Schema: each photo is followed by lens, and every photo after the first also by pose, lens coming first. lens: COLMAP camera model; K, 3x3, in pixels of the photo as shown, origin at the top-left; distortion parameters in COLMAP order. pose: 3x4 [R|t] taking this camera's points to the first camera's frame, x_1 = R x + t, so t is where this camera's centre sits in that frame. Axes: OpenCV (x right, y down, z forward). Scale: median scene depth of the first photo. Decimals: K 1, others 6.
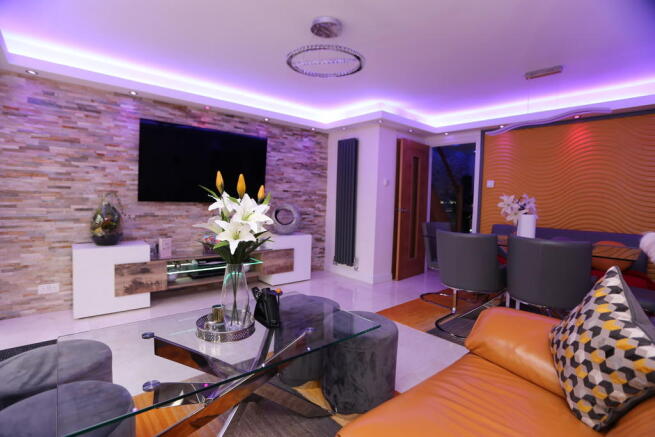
lens RADIAL K [[343.0, 0, 327.6], [0, 343.0, 207.0], [0, 0, 1]] dist [-0.000238, -0.000037]
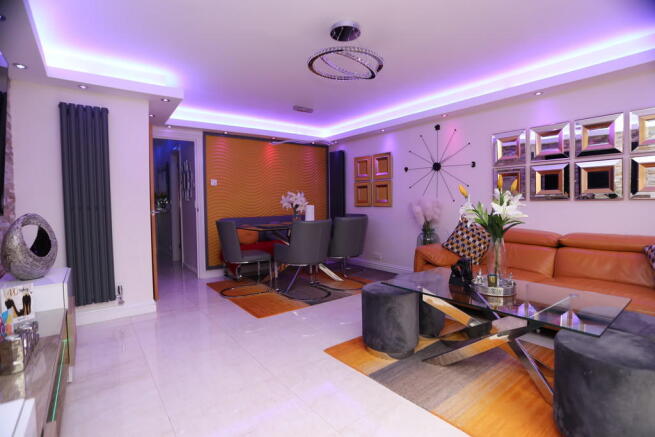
lens RADIAL K [[316.1, 0, 327.5], [0, 316.1, 218.5], [0, 0, 1]] dist [0.000010, 0.000025]
pose [[0.087609, -0.094564, 0.991656, -0.517251], [0.037714, 0.995085, 0.091559, -0.031307], [-0.995441, 0.029378, 0.090745, 0.541203]]
